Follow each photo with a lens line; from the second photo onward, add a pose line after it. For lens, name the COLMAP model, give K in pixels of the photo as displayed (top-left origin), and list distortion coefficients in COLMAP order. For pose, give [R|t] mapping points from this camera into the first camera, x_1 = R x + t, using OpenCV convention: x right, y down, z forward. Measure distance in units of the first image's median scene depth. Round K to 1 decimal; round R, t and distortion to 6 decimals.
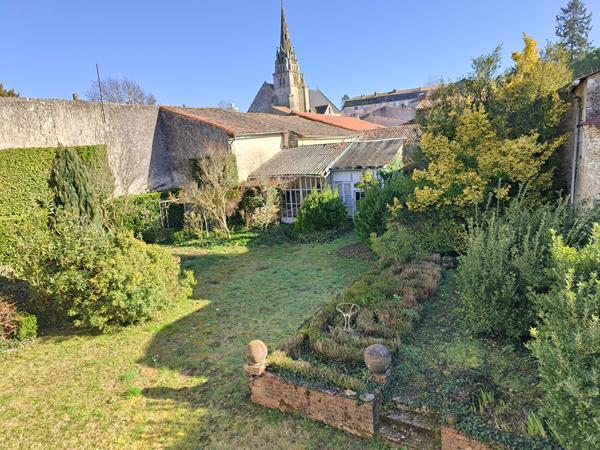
lens RADIAL K [[402.4, 0, 300.0], [0, 402.4, 225.0], [0, 0, 1]] dist [0.049590, -0.001148]
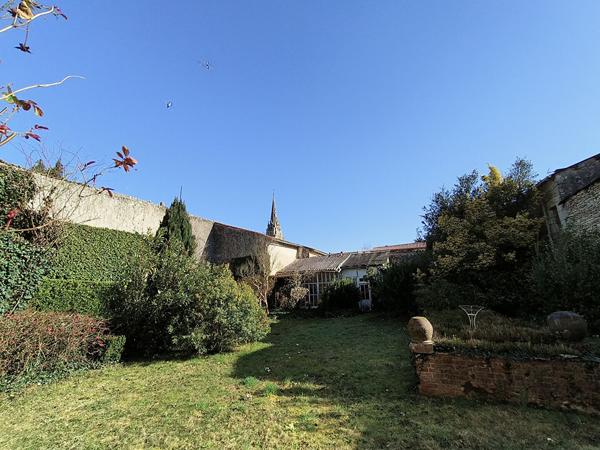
lens RADIAL K [[276.9, 0, 300.0], [0, 276.9, 225.0], [0, 0, 1]] dist [0.019256, -0.000898]
pose [[0.993134, 0.063540, 0.098222, -0.265952], [-0.015446, 0.903502, -0.428306, 0.218552], [-0.115958, 0.423848, 0.898280, 0.209131]]
